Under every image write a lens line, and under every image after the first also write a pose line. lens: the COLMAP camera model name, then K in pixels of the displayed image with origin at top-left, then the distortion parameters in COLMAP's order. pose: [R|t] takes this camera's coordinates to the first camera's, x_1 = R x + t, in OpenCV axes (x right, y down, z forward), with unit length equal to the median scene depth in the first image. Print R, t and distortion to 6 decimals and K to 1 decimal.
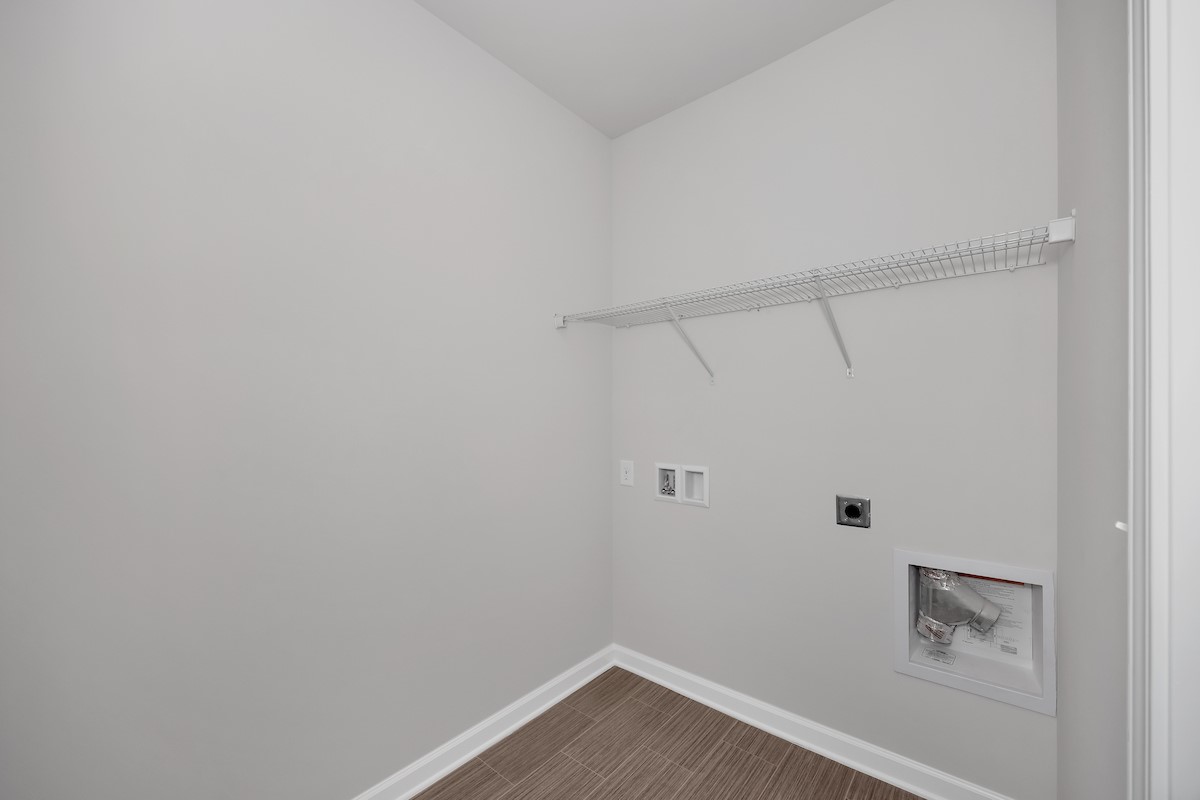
lens RADIAL K [[463.7, 0, 595.6], [0, 463.7, 402.5], [0, 0, 1]] dist [-0.002647, -0.000332]
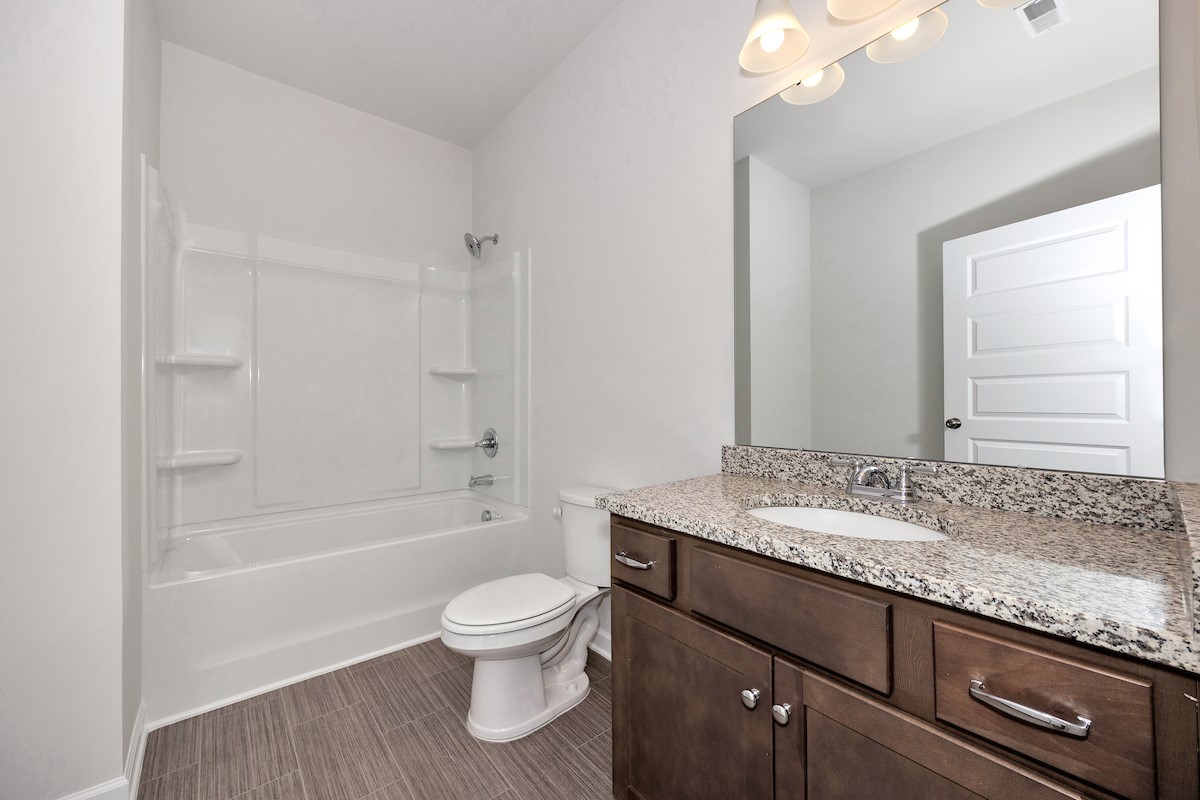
lens RADIAL K [[463.7, 0, 595.6], [0, 463.7, 402.5], [0, 0, 1]] dist [-0.002647, -0.000332]
pose [[-0.163140, -0.001357, -0.986602, 1.186108], [0.008432, 0.999961, -0.002770, 0.177029], [0.986567, -0.008771, -0.163122, 1.546822]]
